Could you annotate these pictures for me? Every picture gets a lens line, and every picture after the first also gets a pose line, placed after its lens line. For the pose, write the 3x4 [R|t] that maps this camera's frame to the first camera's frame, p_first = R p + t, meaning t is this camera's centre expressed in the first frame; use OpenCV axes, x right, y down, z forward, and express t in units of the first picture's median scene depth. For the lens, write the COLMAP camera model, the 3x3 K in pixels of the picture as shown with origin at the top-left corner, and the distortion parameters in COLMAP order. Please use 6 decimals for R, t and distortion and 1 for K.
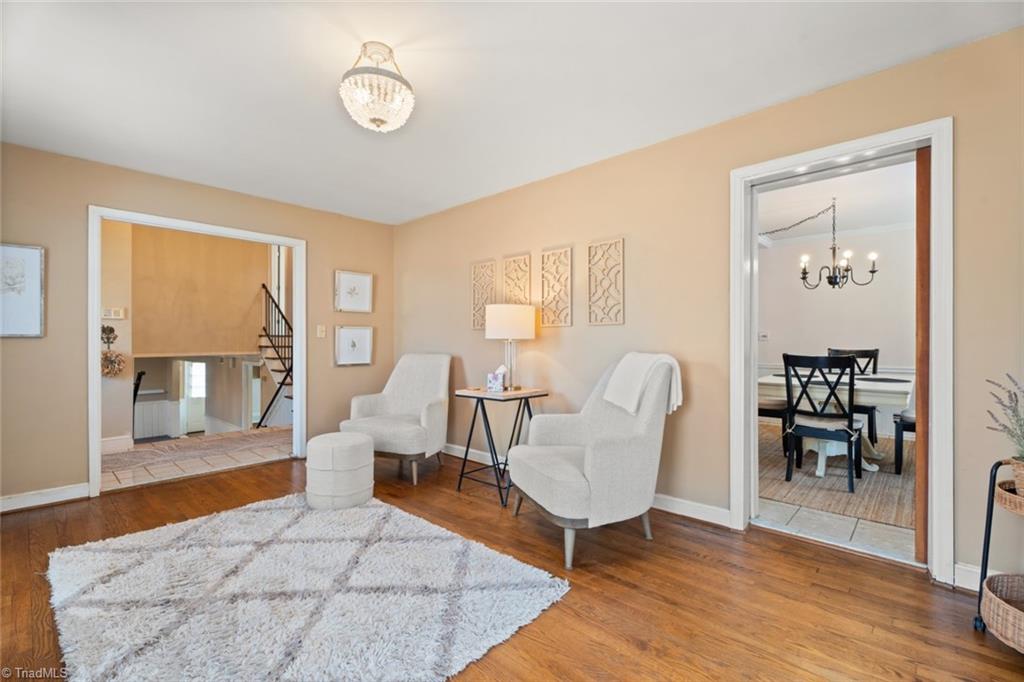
lens RADIAL K [[456.6, 0, 509.3], [0, 456.6, 340.9], [0, 0, 1]] dist [0.005286, -0.000064]
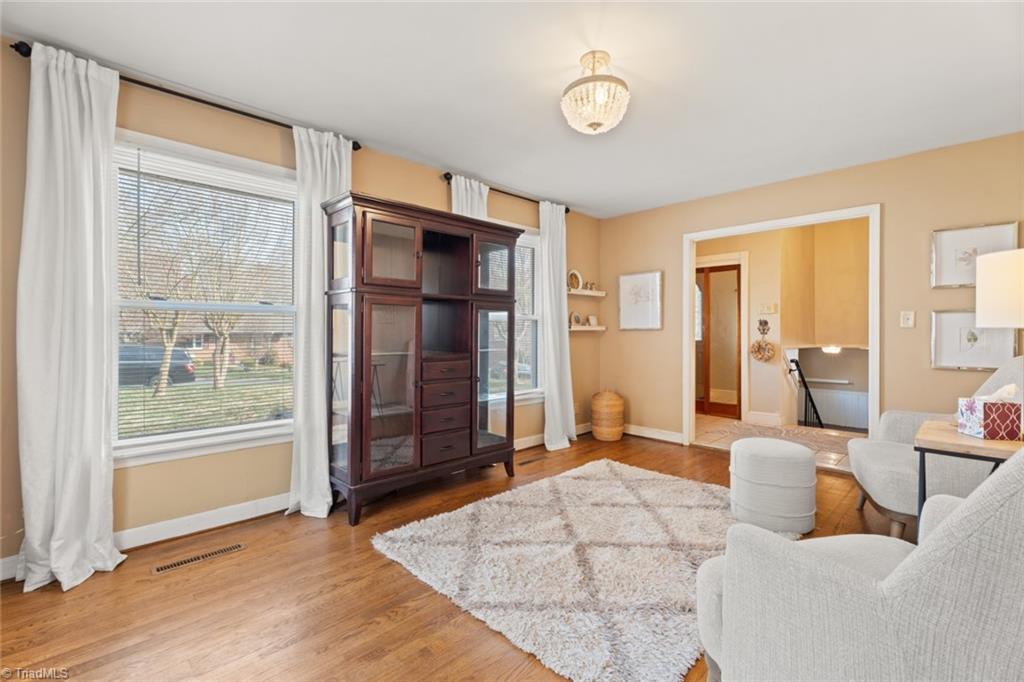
lens RADIAL K [[456.6, 0, 509.4], [0, 456.6, 336.2], [0, 0, 1]] dist [0.005286, -0.000064]
pose [[-0.049214, 0.008945, -0.998748, 0.606354], [0.002464, 0.999958, 0.008834, -0.001515], [0.998785, -0.002027, -0.049234, 0.664960]]
